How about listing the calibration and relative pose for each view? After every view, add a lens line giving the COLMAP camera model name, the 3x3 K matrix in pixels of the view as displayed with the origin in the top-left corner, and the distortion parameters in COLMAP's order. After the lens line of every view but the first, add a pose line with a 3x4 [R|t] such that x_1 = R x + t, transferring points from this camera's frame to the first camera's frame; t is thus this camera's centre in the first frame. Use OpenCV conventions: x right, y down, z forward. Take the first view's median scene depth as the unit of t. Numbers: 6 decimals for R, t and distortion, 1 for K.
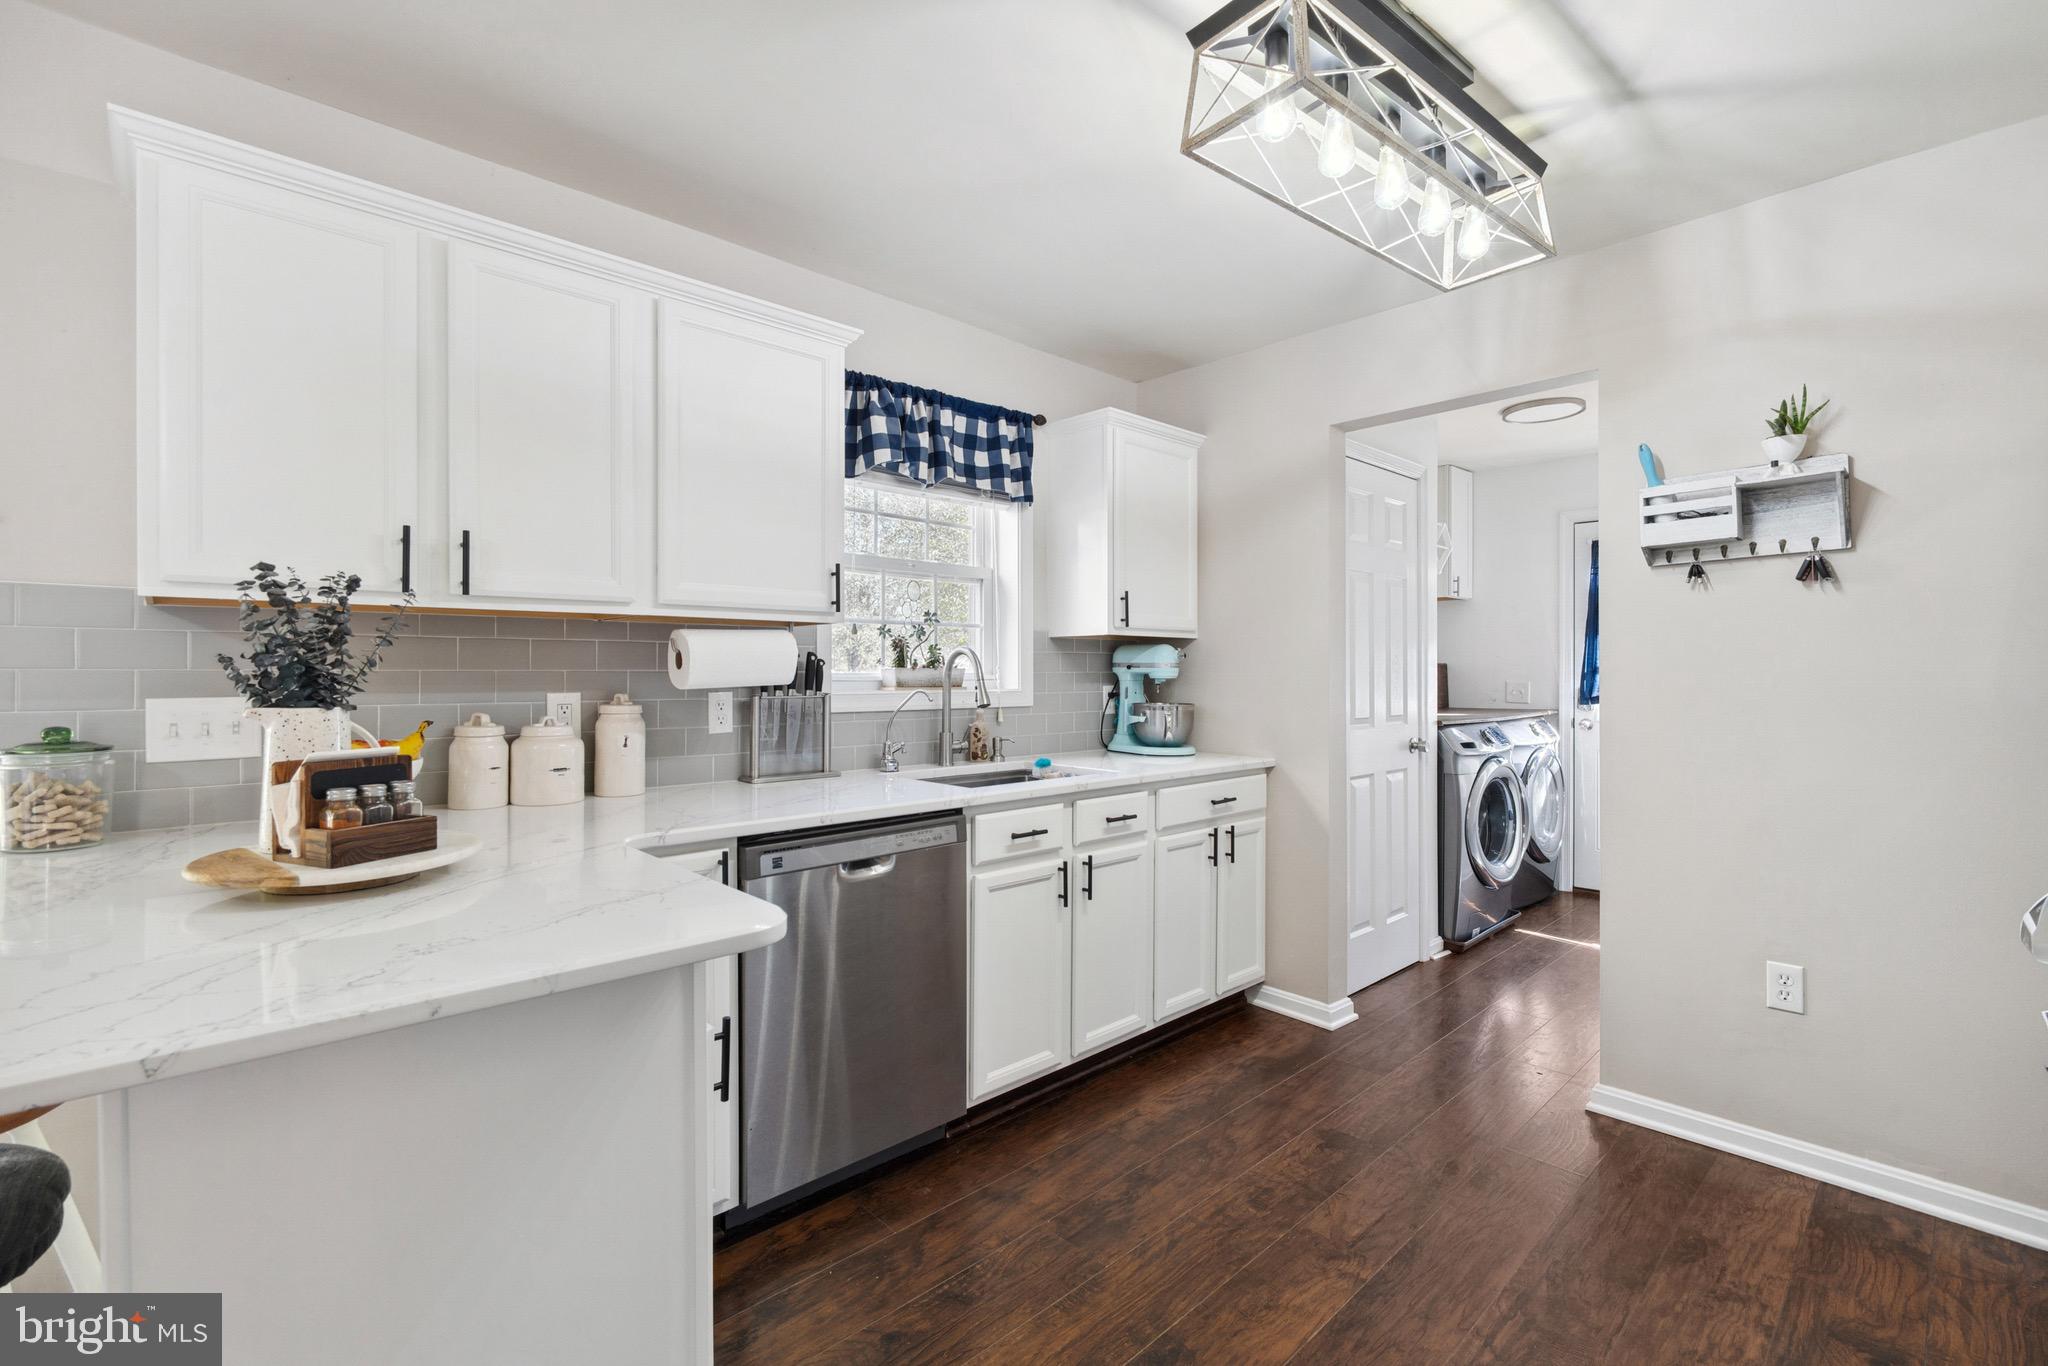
lens RADIAL K [[902.1, 0, 1021.8], [0, 902.1, 670.6], [0, 0, 1]] dist [-0.003751, 0.000338]
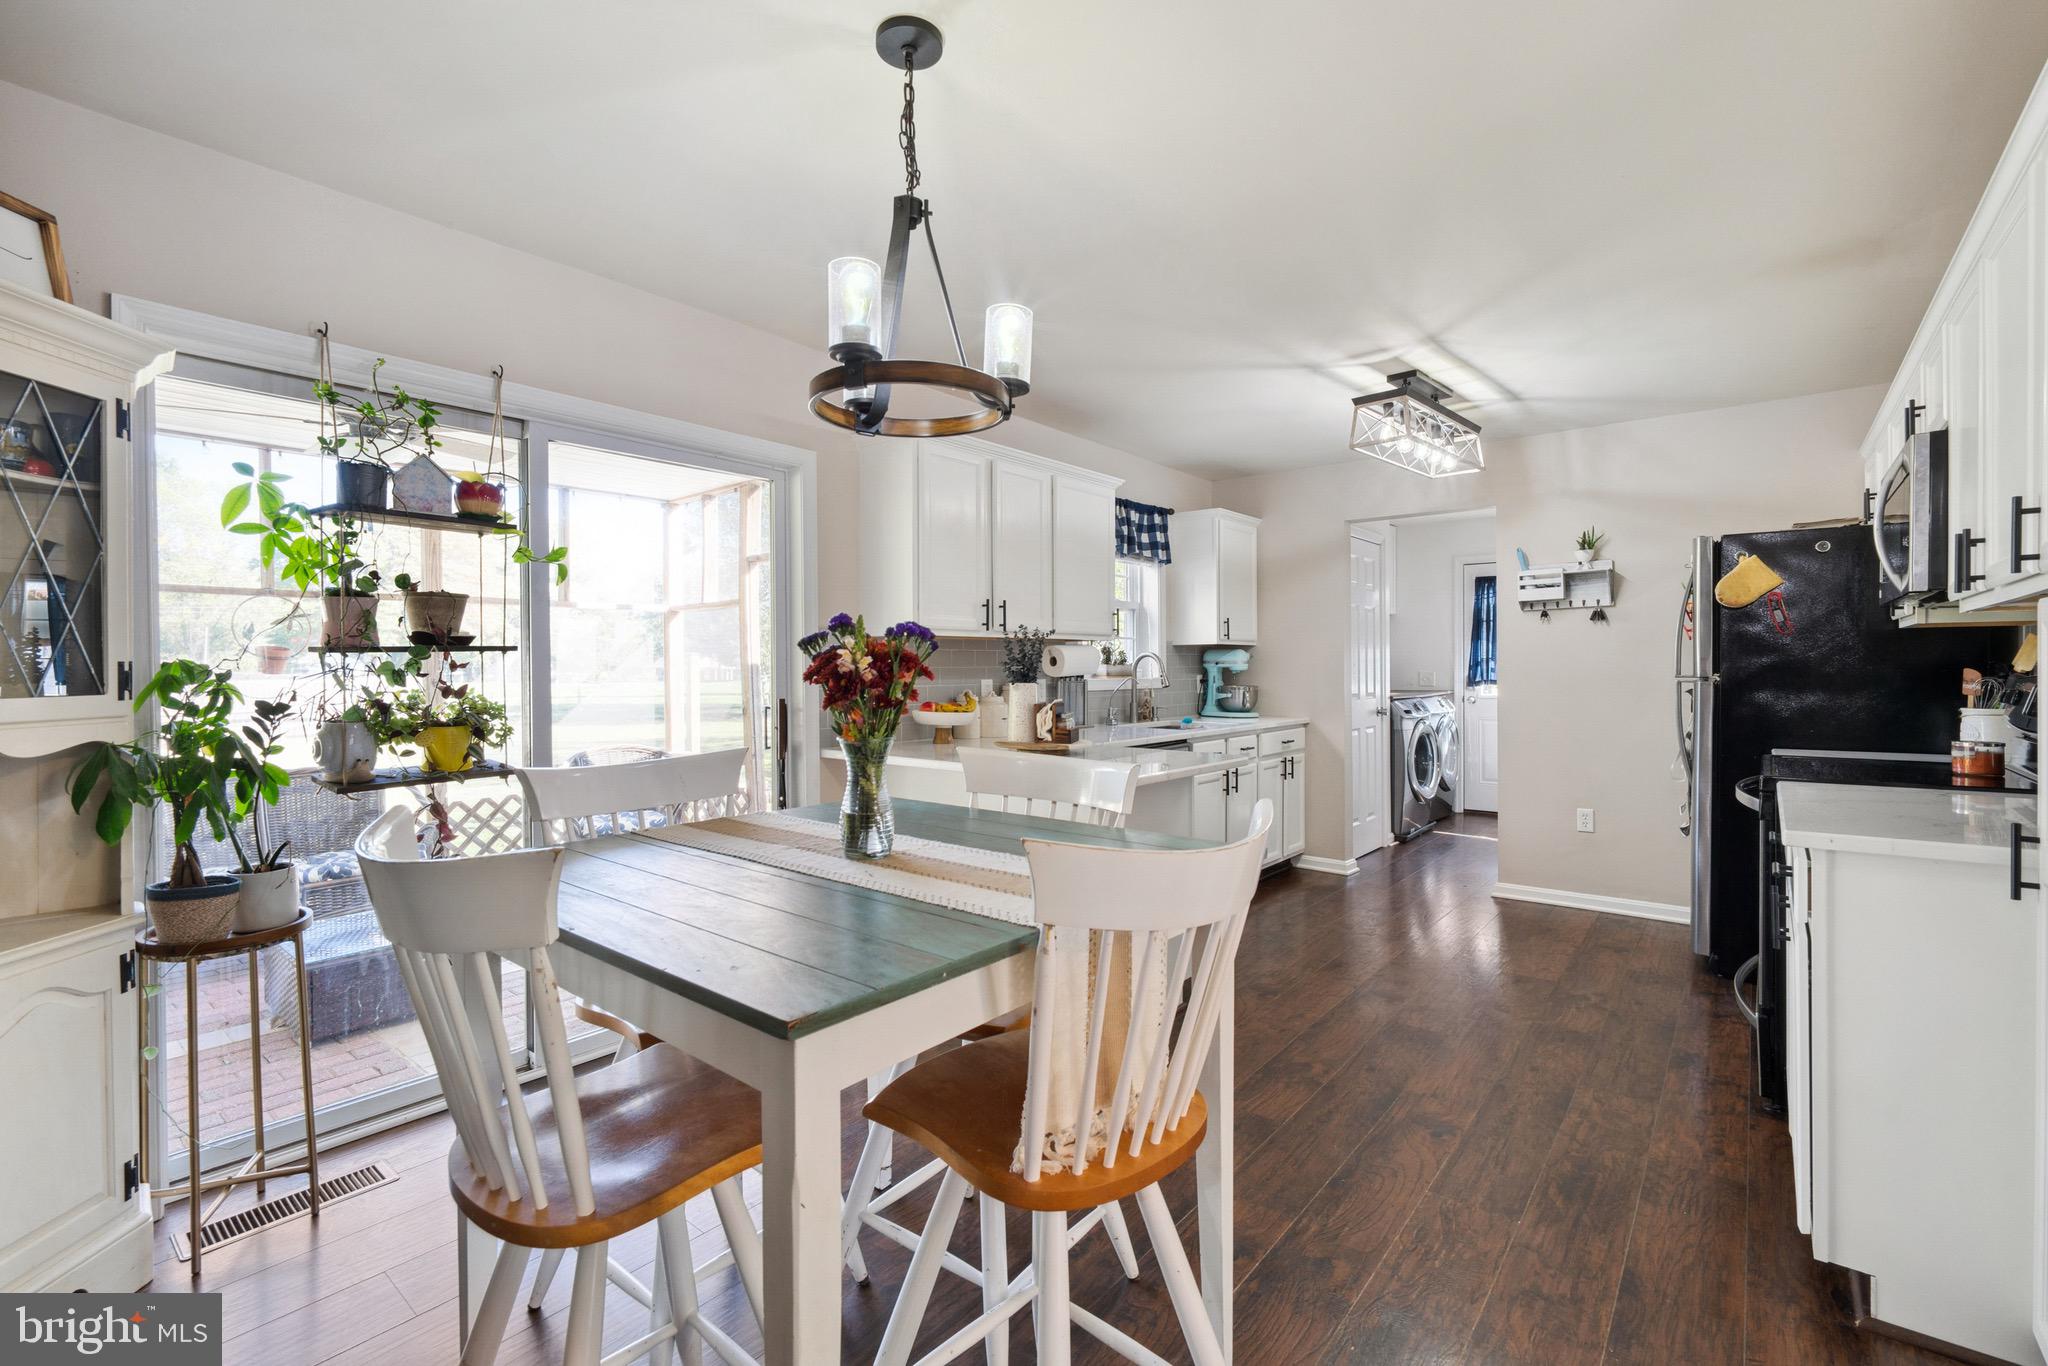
lens RADIAL K [[902.1, 0, 1024.3], [0, 902.1, 669.1], [0, 0, 1]] dist [-0.003751, 0.000338]
pose [[0.991436, -0.004795, 0.130502, -0.468375], [0.004141, 0.999977, 0.005289, -0.003984], [-0.130525, -0.004703, 0.991434, -0.592988]]
